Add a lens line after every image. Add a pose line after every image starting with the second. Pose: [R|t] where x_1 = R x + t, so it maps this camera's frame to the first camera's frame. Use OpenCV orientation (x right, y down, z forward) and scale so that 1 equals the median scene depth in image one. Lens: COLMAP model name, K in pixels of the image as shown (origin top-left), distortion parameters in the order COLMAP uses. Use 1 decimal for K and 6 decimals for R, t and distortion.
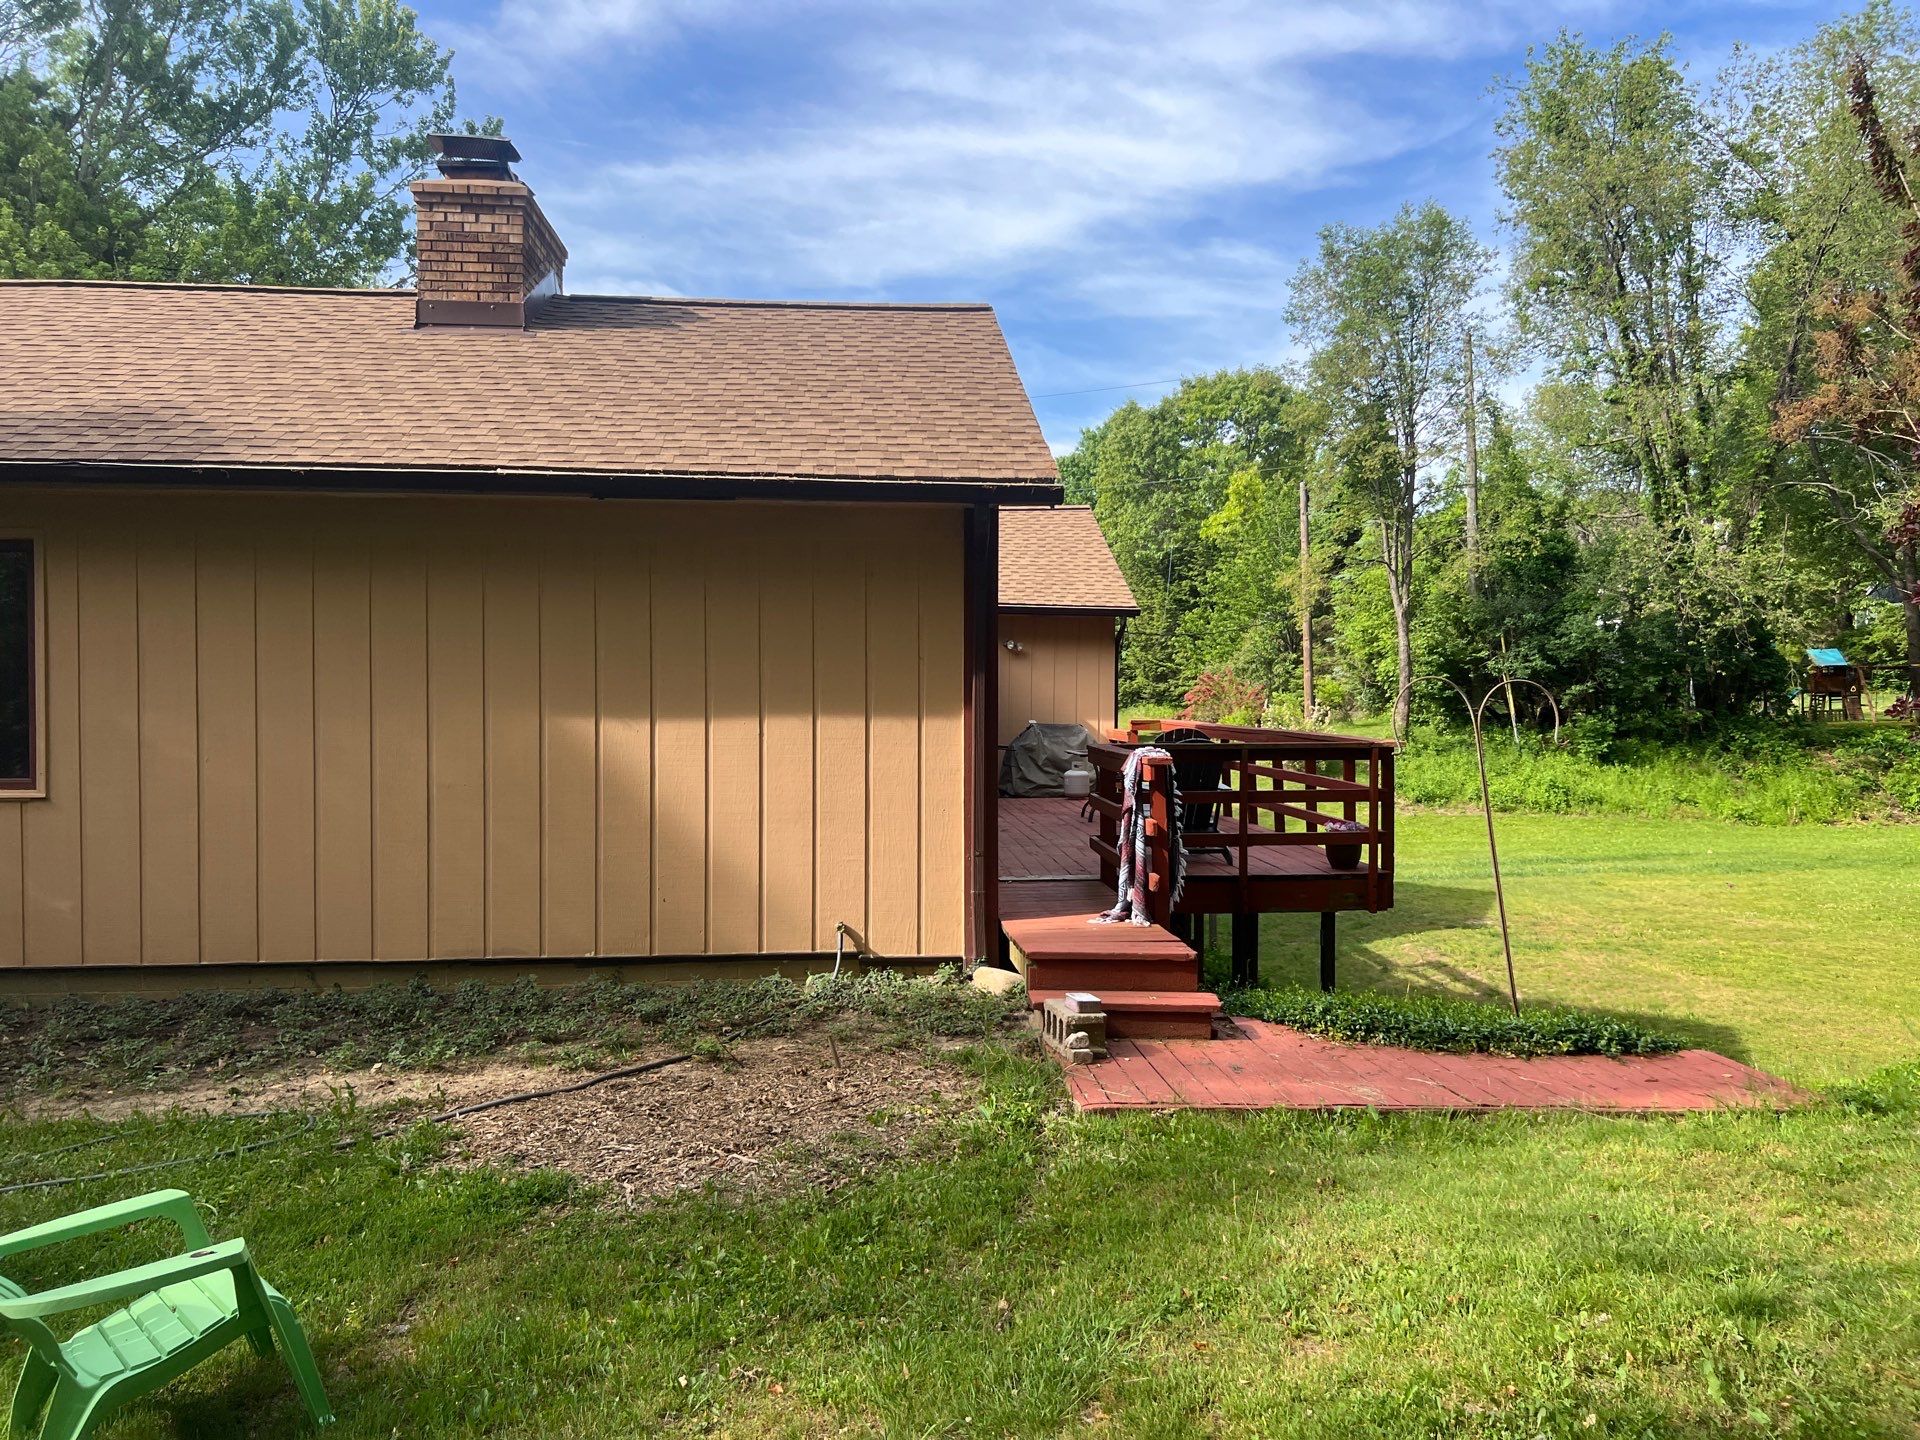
lens RADIAL K [[1468.8, 0, 1015.3], [0, 1468.8, 742.1], [0, 0, 1]] dist [0.025847, -0.026286]
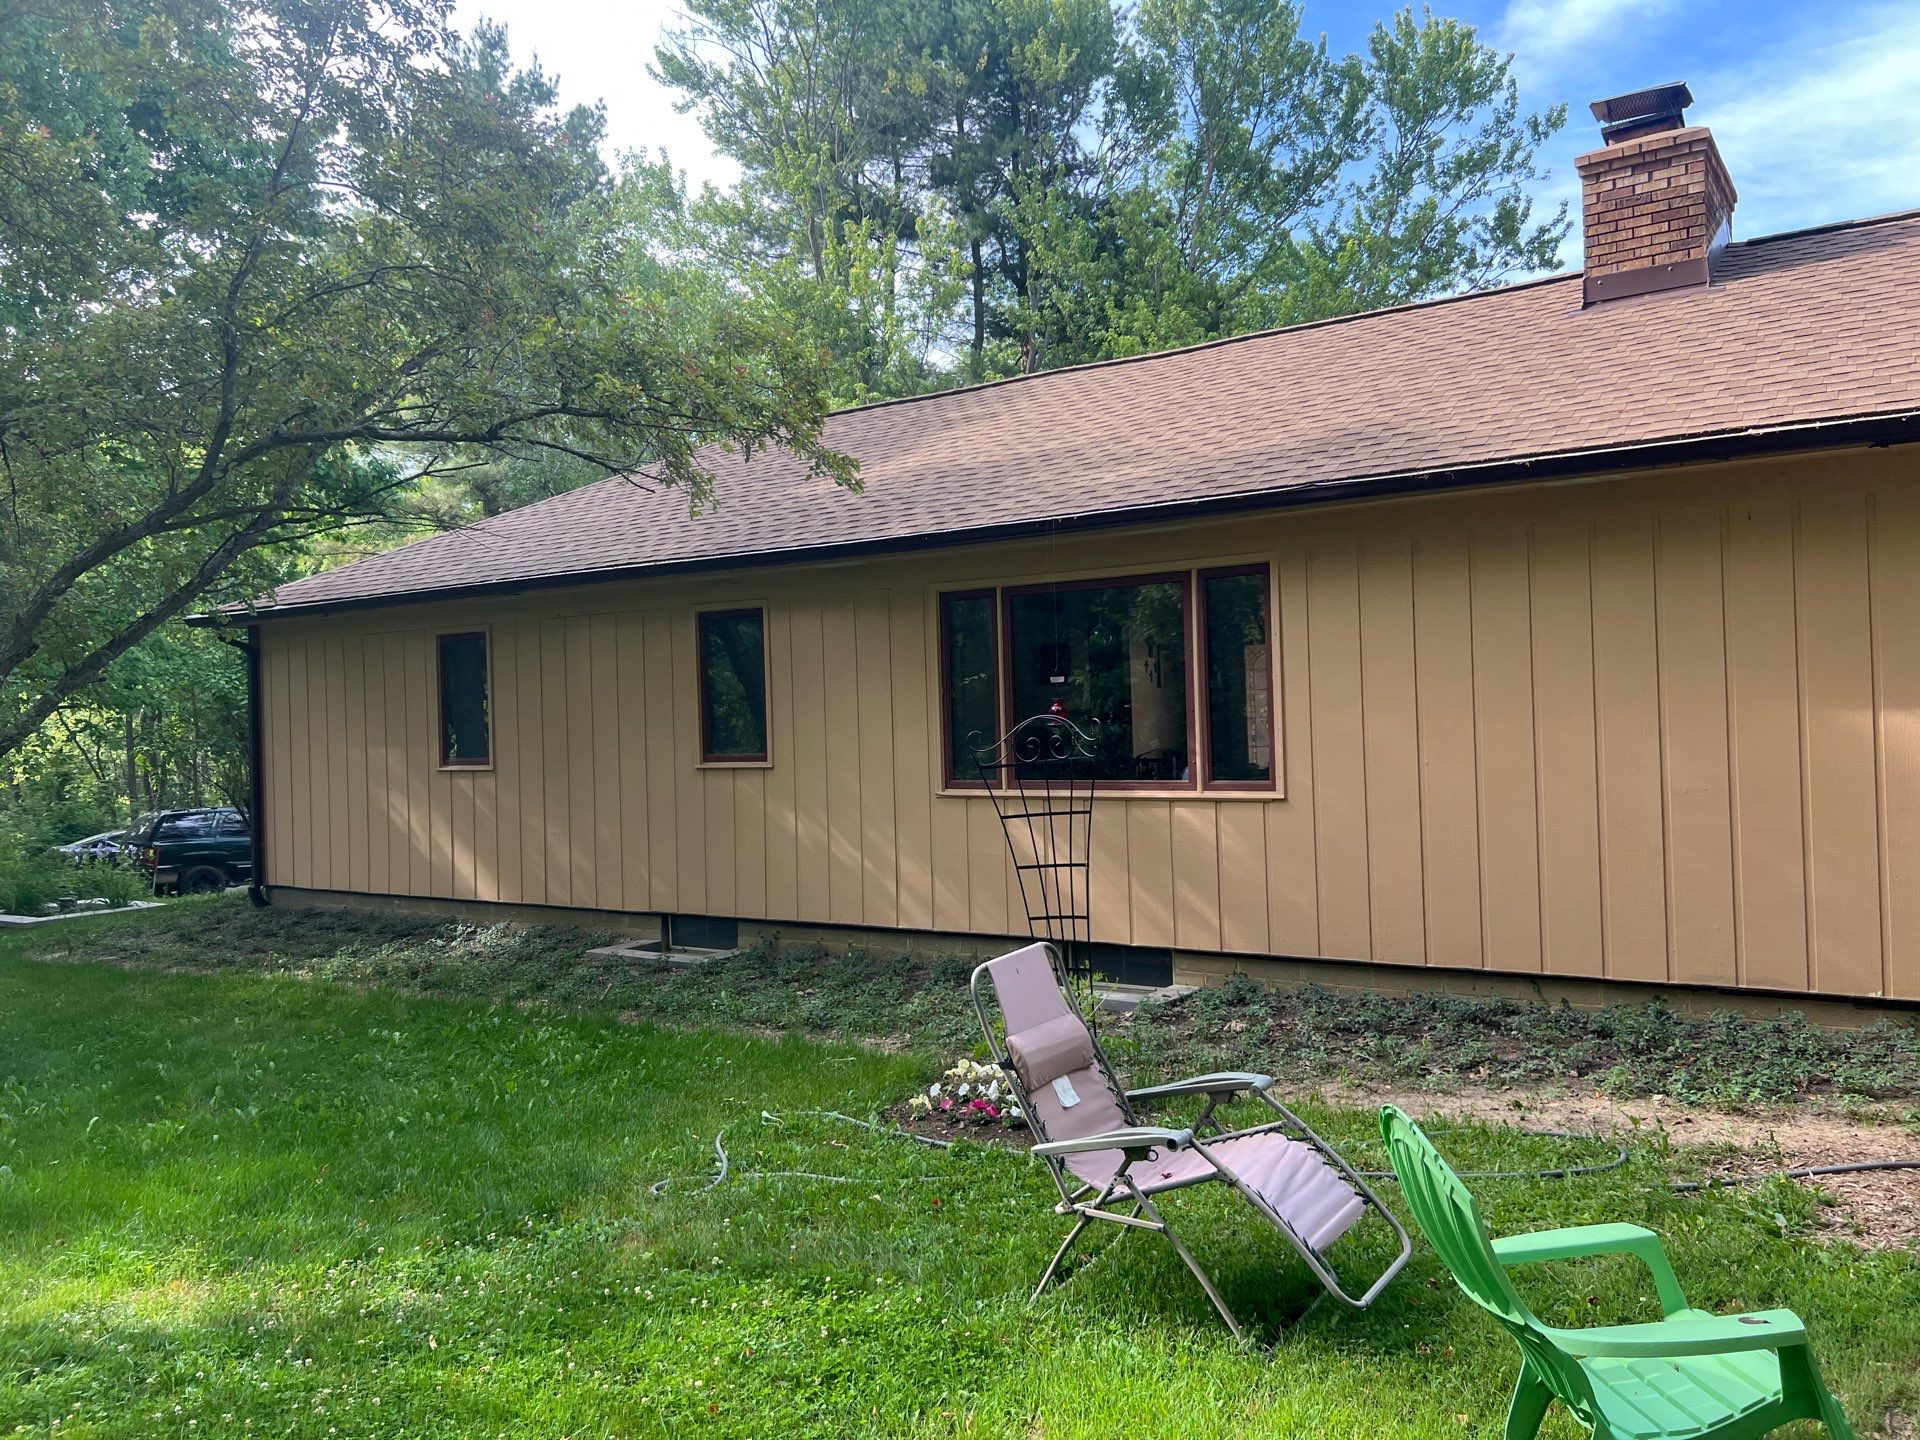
lens RADIAL K [[1468.8, 0, 925.4], [0, 1468.8, 721.0], [0, 0, 1]] dist [0.025847, -0.026286]
pose [[0.753412, -0.026103, -0.657031, -0.108127], [0.010116, 0.999554, -0.028111, 0.006115], [0.657471, 0.014533, 0.753339, 0.012042]]
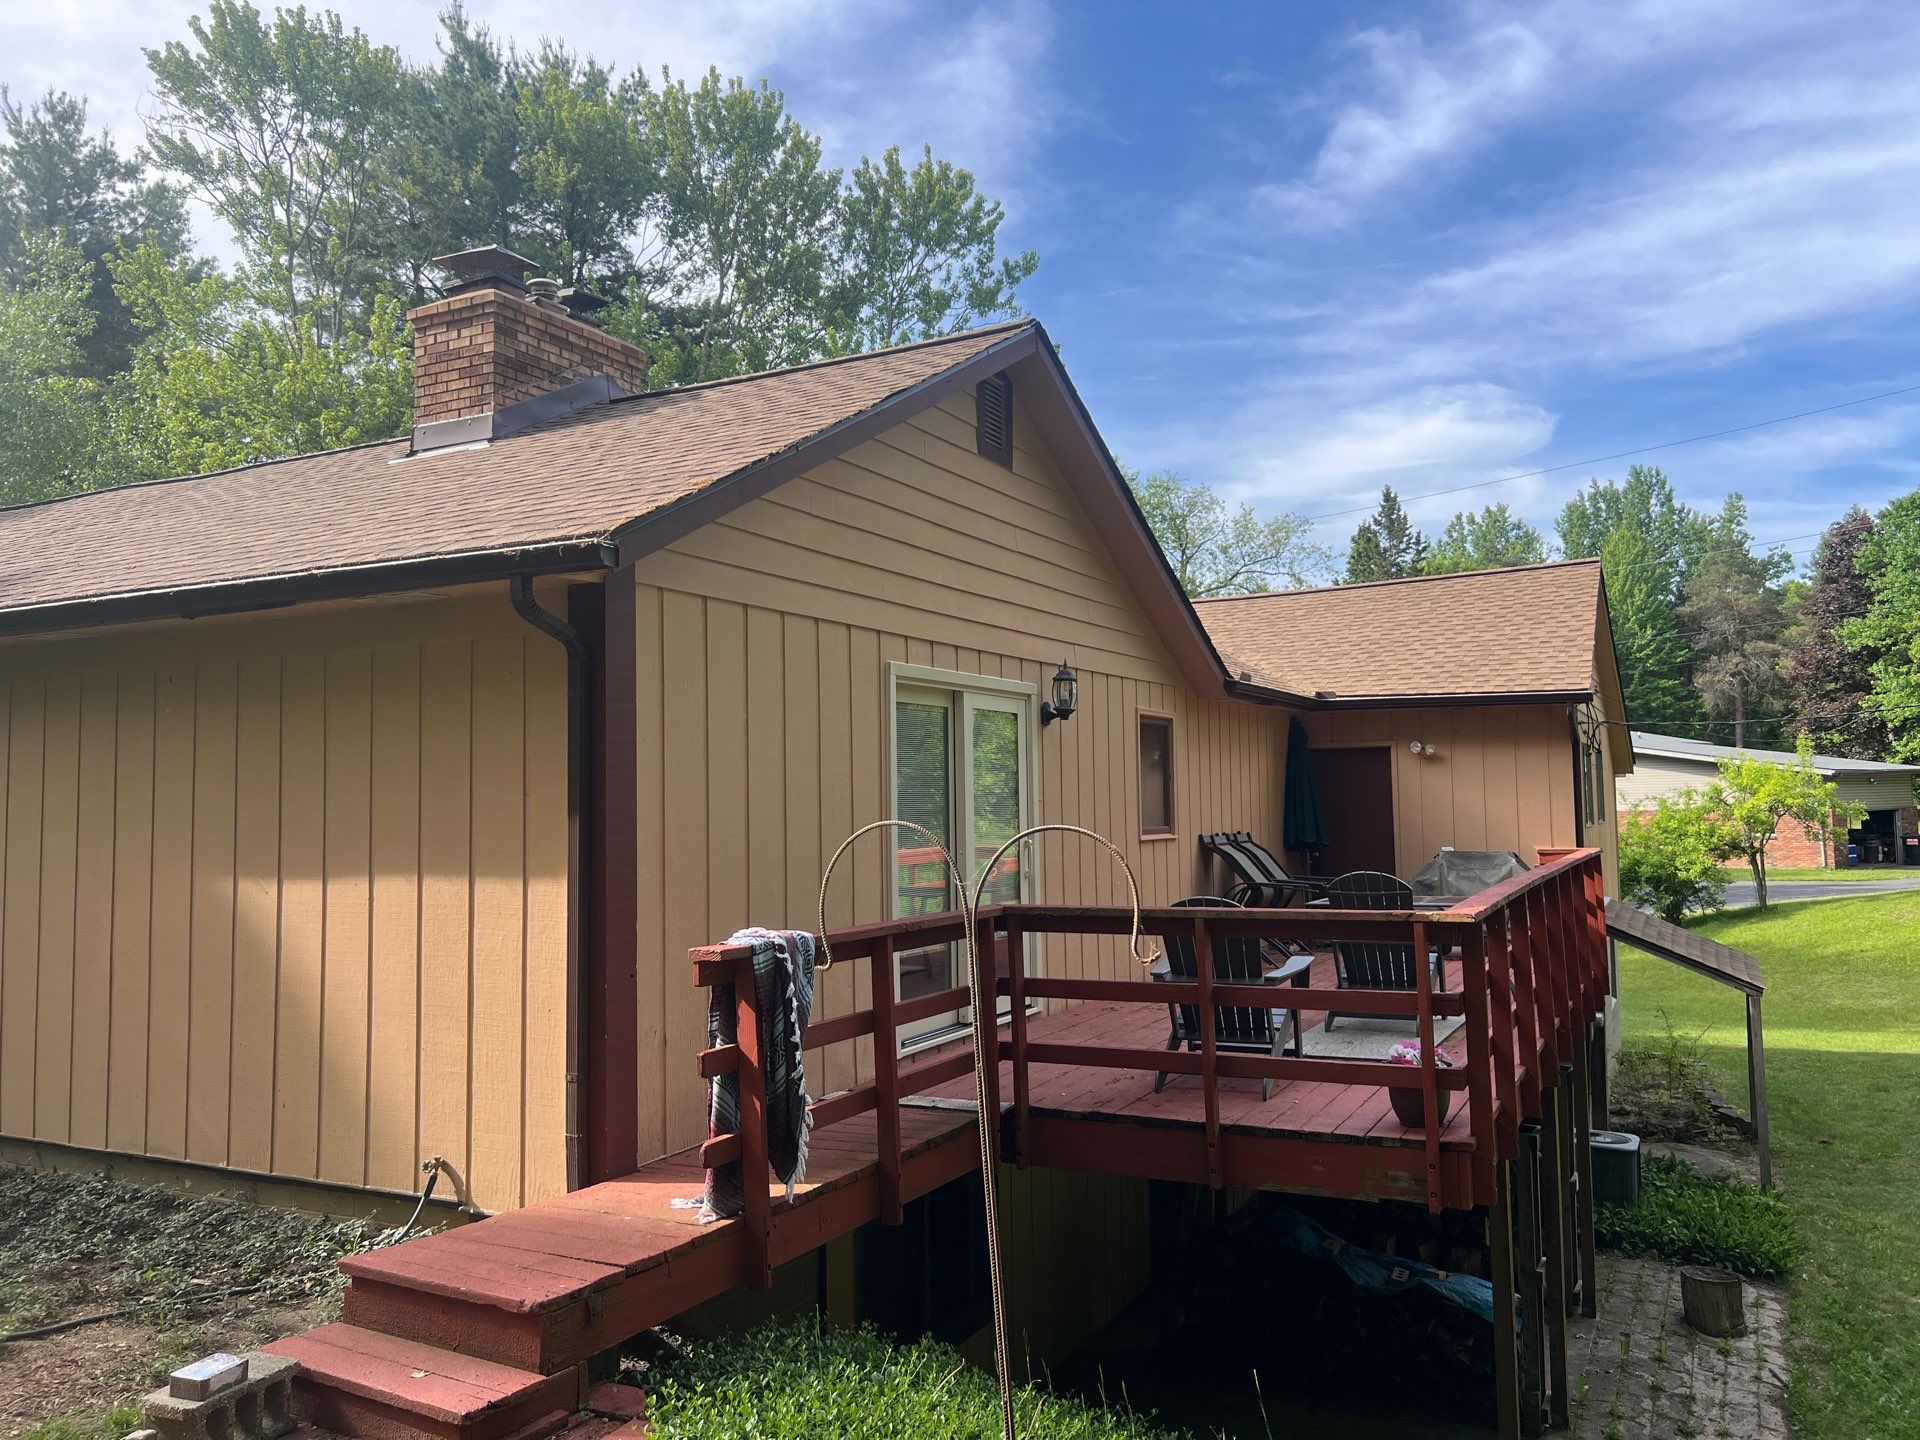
lens RADIAL K [[1468.8, 0, 949.3], [0, 1468.8, 700.7], [0, 0, 1]] dist [0.025847, -0.026286]
pose [[0.829172, -0.056114, -0.556170, 0.411443], [0.000198, 0.994978, -0.100092, -0.024895], [0.558994, 0.082883, 0.825019, 0.412400]]
